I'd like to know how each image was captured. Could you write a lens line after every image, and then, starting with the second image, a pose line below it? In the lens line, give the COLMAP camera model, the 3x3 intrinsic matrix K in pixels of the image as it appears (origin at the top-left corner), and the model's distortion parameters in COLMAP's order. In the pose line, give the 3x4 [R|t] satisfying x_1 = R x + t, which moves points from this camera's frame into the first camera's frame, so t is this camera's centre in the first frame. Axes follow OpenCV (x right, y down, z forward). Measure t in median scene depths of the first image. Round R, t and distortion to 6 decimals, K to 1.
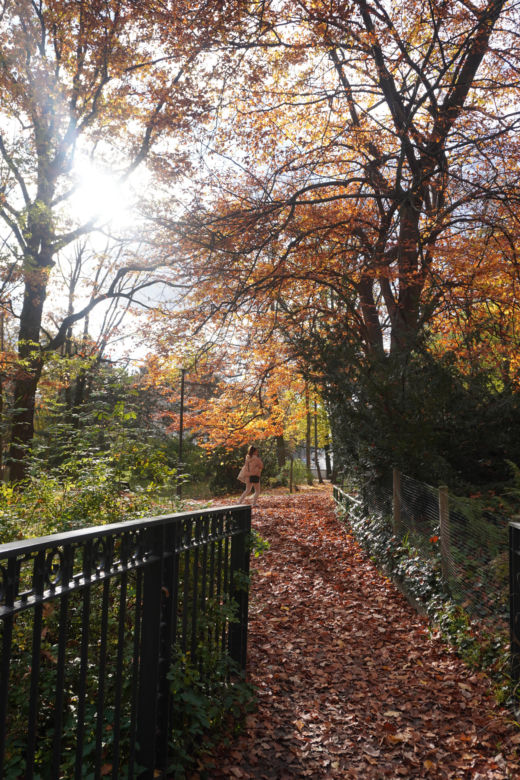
lens RADIAL K [[653.5, 0, 260.0], [0, 653.5, 390.0], [0, 0, 1]] dist [-0.016198, 0.002172]
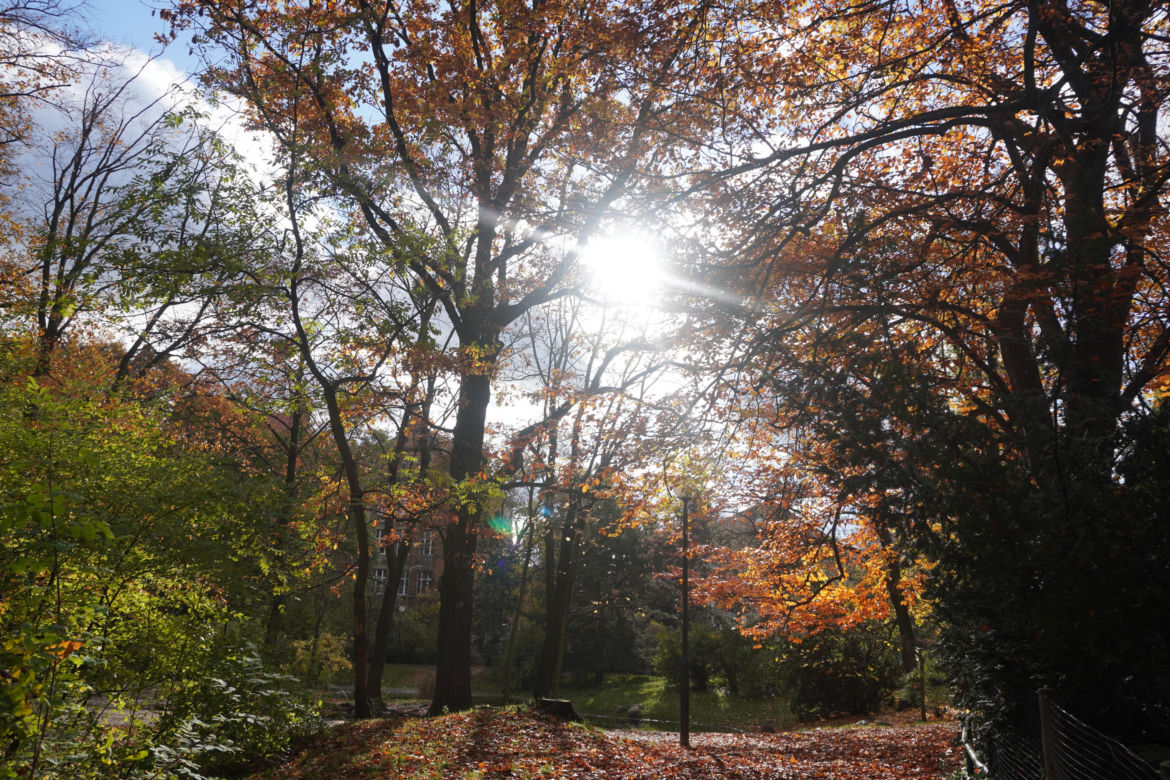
lens RADIAL K [[981.9, 0, 585.0], [0, 981.9, 390.0], [0, 0, 1]] dist [0.001396, -0.060647]
pose [[0.954077, -0.079207, -0.288900, 0.047339], [0.032117, 0.985898, -0.164236, 0.011336], [0.297835, 0.147415, 0.943167, 0.127579]]
